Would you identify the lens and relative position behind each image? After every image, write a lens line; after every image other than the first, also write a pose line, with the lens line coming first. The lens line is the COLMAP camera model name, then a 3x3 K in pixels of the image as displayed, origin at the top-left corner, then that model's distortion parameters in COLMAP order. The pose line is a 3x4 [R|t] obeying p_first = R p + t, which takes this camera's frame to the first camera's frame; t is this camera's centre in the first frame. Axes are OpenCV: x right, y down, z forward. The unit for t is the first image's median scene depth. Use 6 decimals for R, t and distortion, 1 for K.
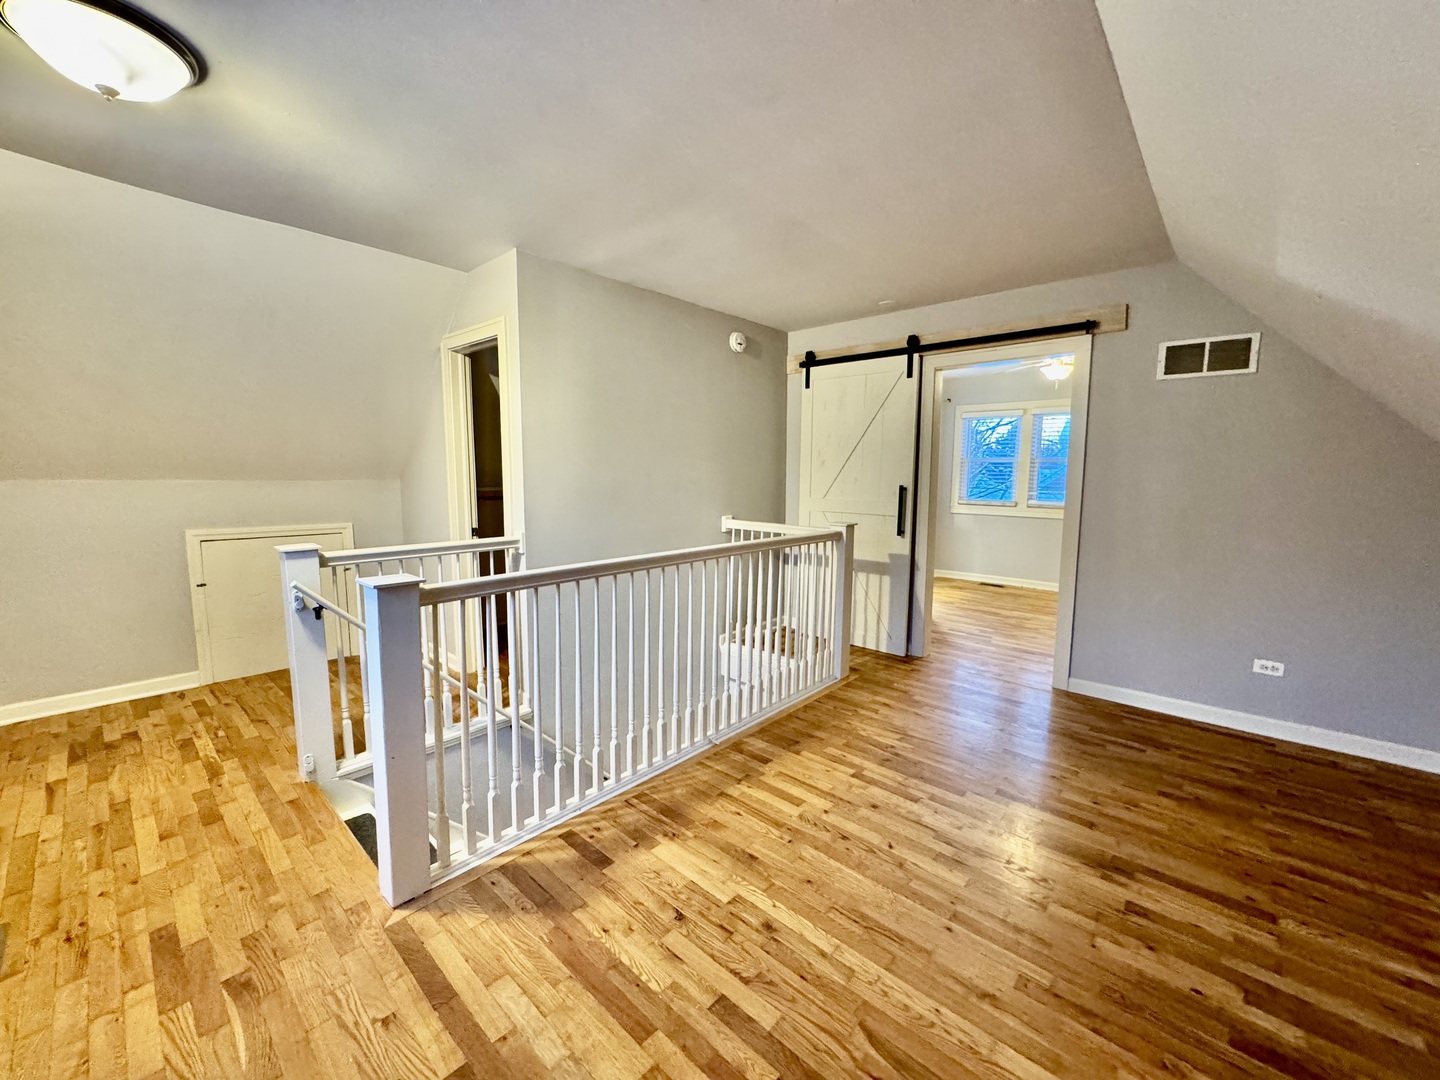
lens RADIAL K [[573.1, 0, 718.2], [0, 573.1, 538.3], [0, 0, 1]] dist [-0.001427, -0.000189]
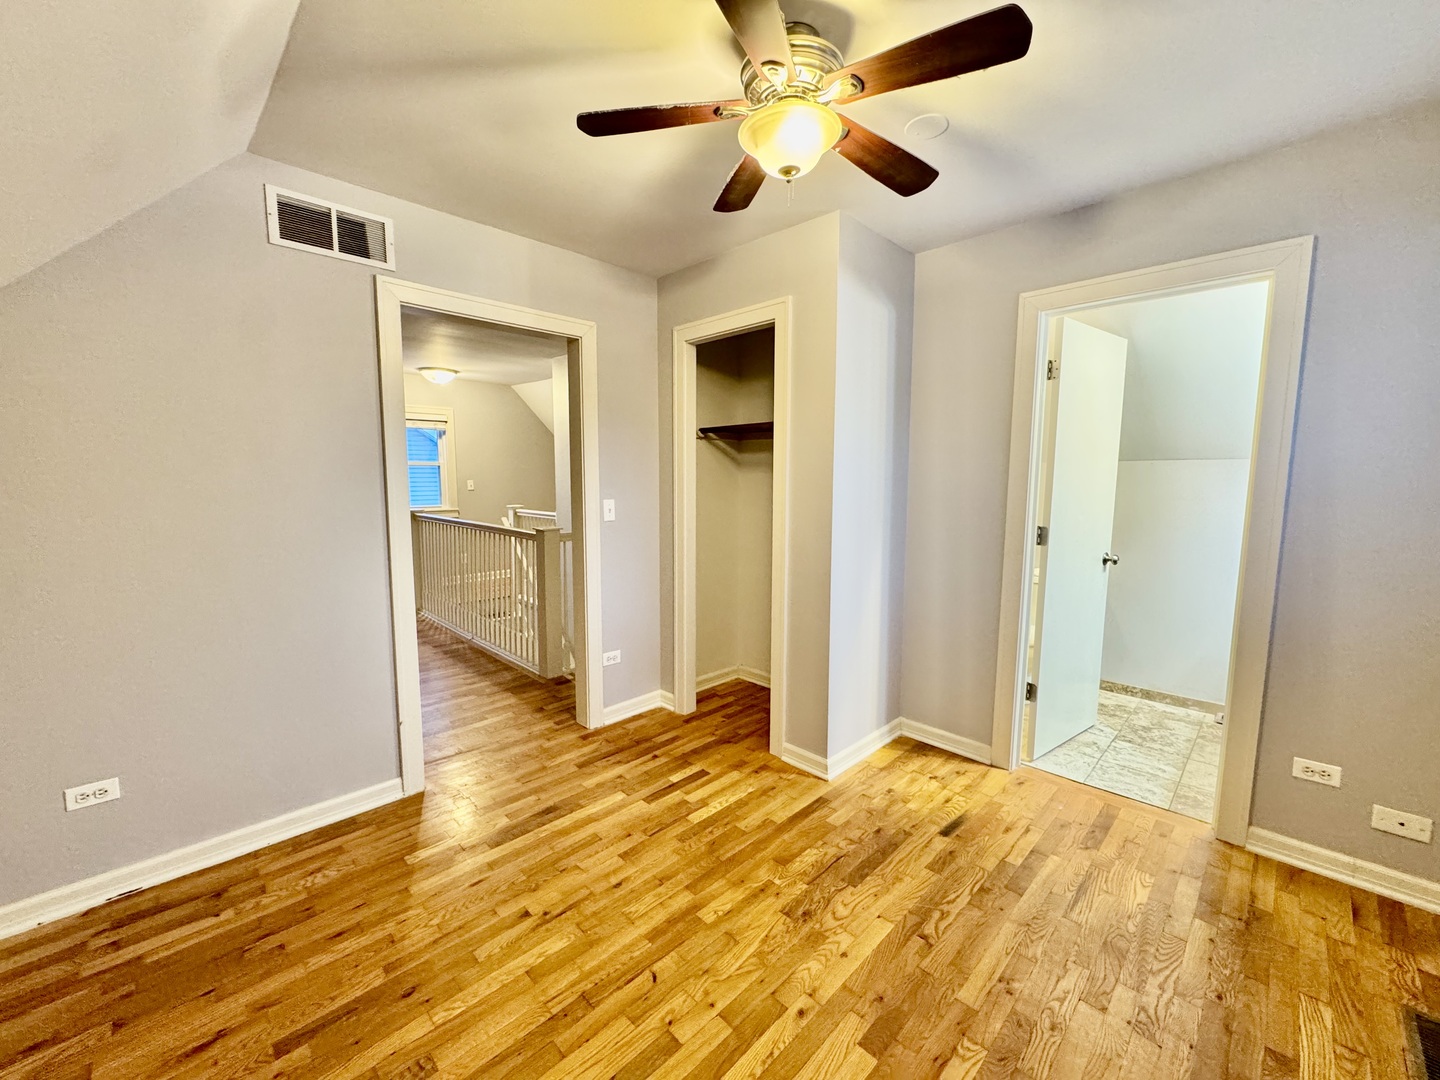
lens RADIAL K [[573.1, 0, 718.2], [0, 573.1, 538.3], [0, 0, 1]] dist [-0.001427, -0.000189]
pose [[-0.053537, 0.100987, -0.993446, 2.115486], [-0.126953, 0.986112, 0.107083, -0.270806], [0.990463, 0.131854, -0.039973, 2.317344]]
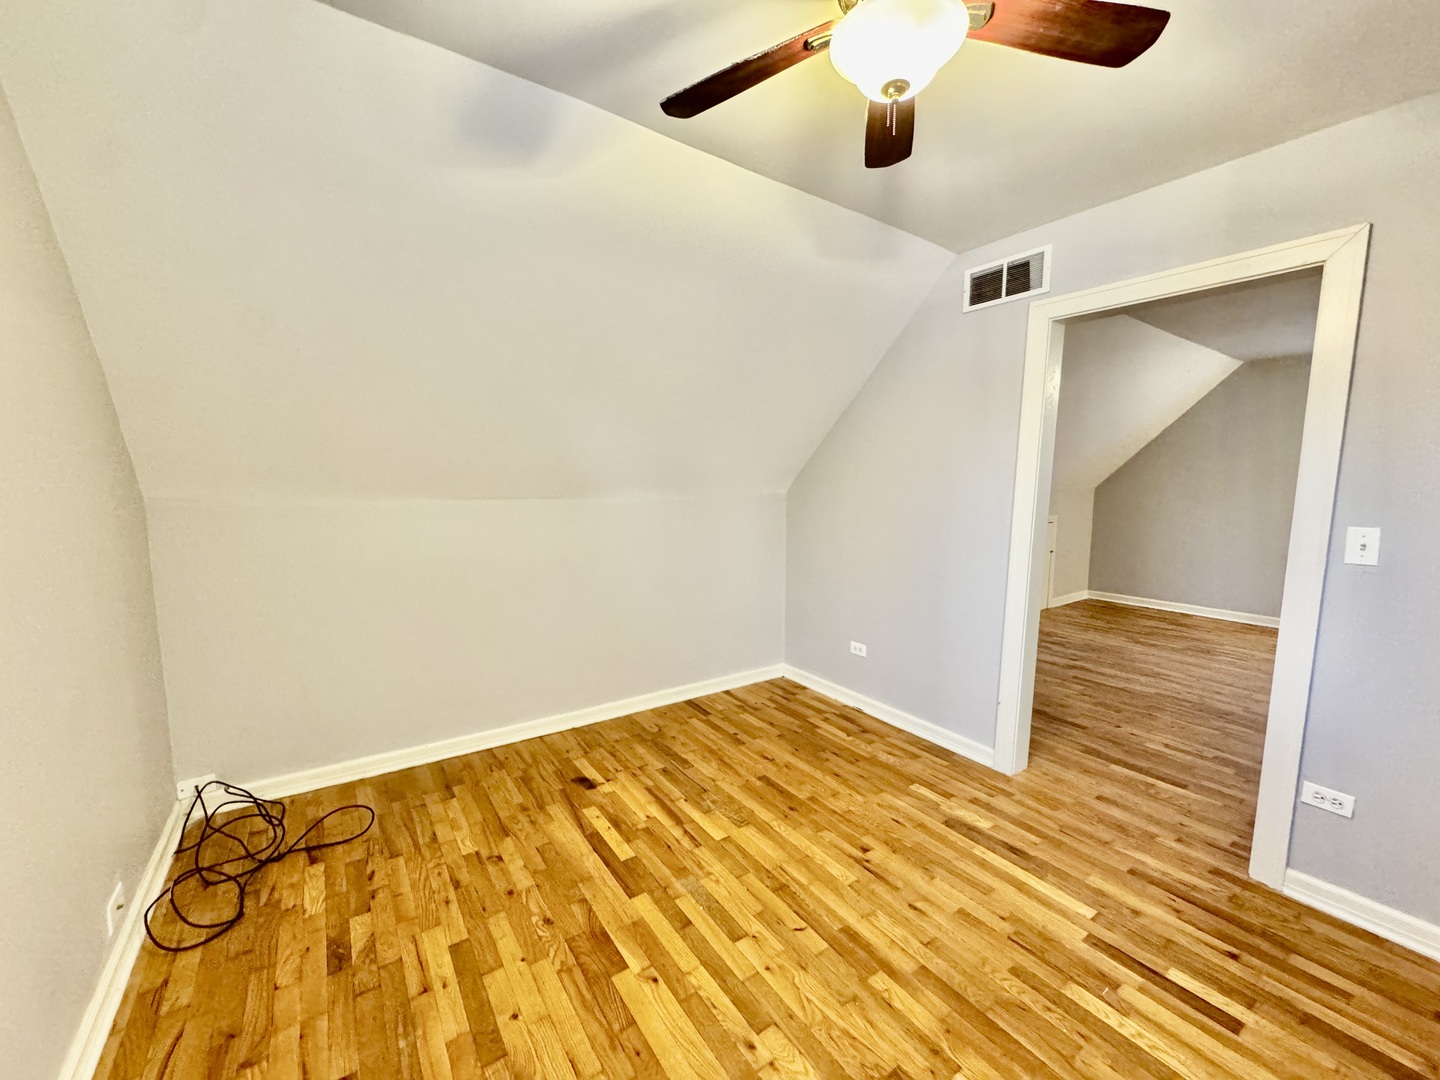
lens RADIAL K [[573.1, 0, 718.2], [0, 573.1, 538.3], [0, 0, 1]] dist [-0.001427, -0.000189]
pose [[-0.974286, -0.038336, 0.222030, 1.401777], [0.012918, 0.974294, 0.224910, -0.357393], [-0.224945, 0.221995, -0.948746, 2.958806]]
